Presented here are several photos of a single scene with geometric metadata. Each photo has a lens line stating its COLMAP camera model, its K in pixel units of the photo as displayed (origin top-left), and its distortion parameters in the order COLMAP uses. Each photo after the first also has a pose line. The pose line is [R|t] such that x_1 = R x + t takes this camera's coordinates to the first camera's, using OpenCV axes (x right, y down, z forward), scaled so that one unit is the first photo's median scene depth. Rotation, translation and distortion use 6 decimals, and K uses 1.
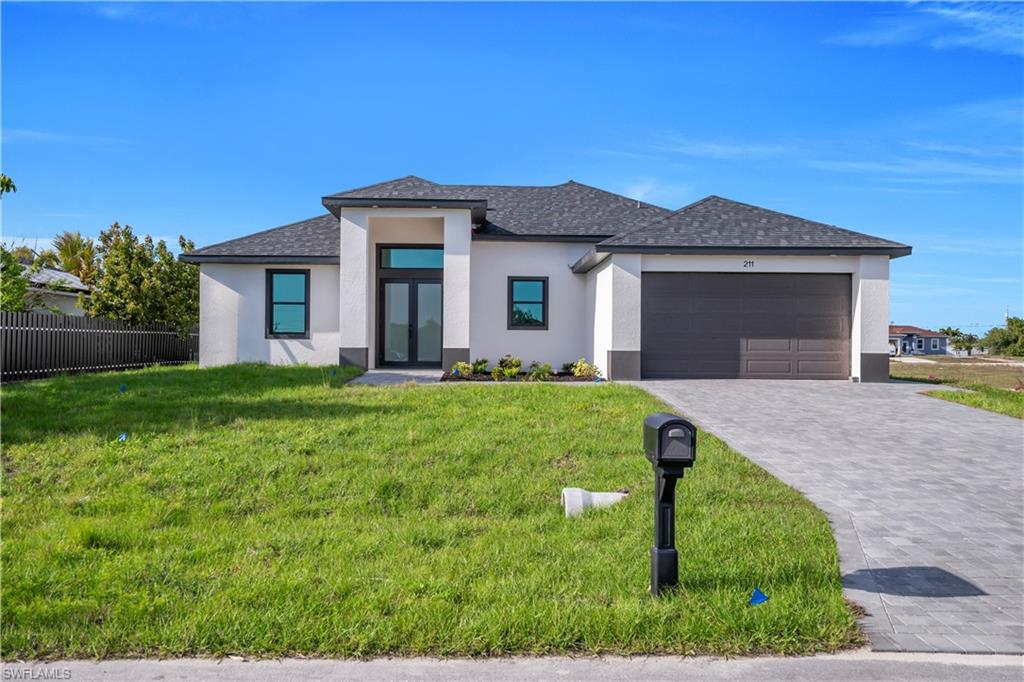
lens RADIAL K [[864.0, 0, 512.0], [0, 864.0, 341.0], [0, 0, 1]] dist [0.002236, 0.004907]
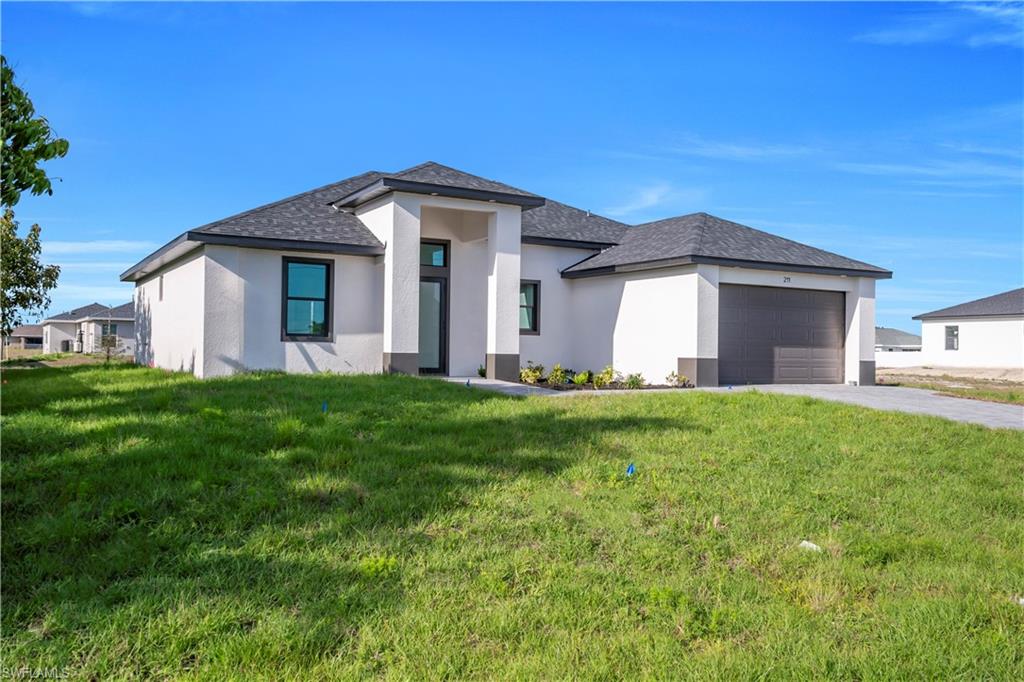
lens RADIAL K [[864.0, 0, 512.0], [0, 864.0, 341.0], [0, 0, 1]] dist [0.002236, 0.004907]
pose [[0.873905, 0.011352, 0.485964, -0.595217], [-0.011764, 0.999928, -0.002203, -0.004454], [-0.485954, -0.003792, 0.873976, 0.214779]]
